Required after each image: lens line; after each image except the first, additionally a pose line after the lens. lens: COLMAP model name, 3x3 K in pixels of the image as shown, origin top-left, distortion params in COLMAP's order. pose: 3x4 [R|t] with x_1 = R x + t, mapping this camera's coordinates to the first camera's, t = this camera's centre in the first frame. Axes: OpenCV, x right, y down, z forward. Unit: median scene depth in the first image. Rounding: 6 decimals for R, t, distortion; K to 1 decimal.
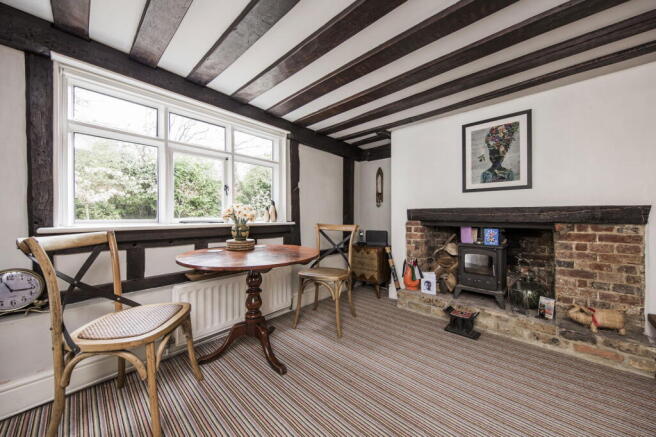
lens RADIAL K [[235.2, 0, 325.3], [0, 235.2, 218.2], [0, 0, 1]] dist [0.002447, 0.000019]
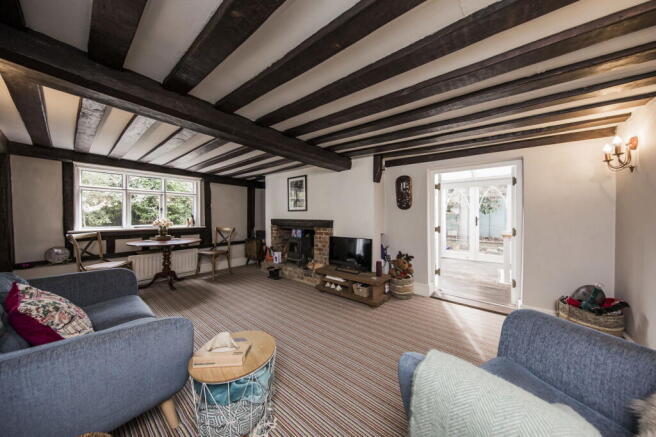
lens RADIAL K [[216.1, 0, 330.7], [0, 216.1, 216.7], [0, 0, 1]] dist [0.000095, -0.000160]
pose [[0.997600, -0.000561, 0.069234, 0.993612], [0.000780, 0.999995, -0.003143, -0.070081], [-0.069232, 0.003190, 0.997595, -1.040375]]
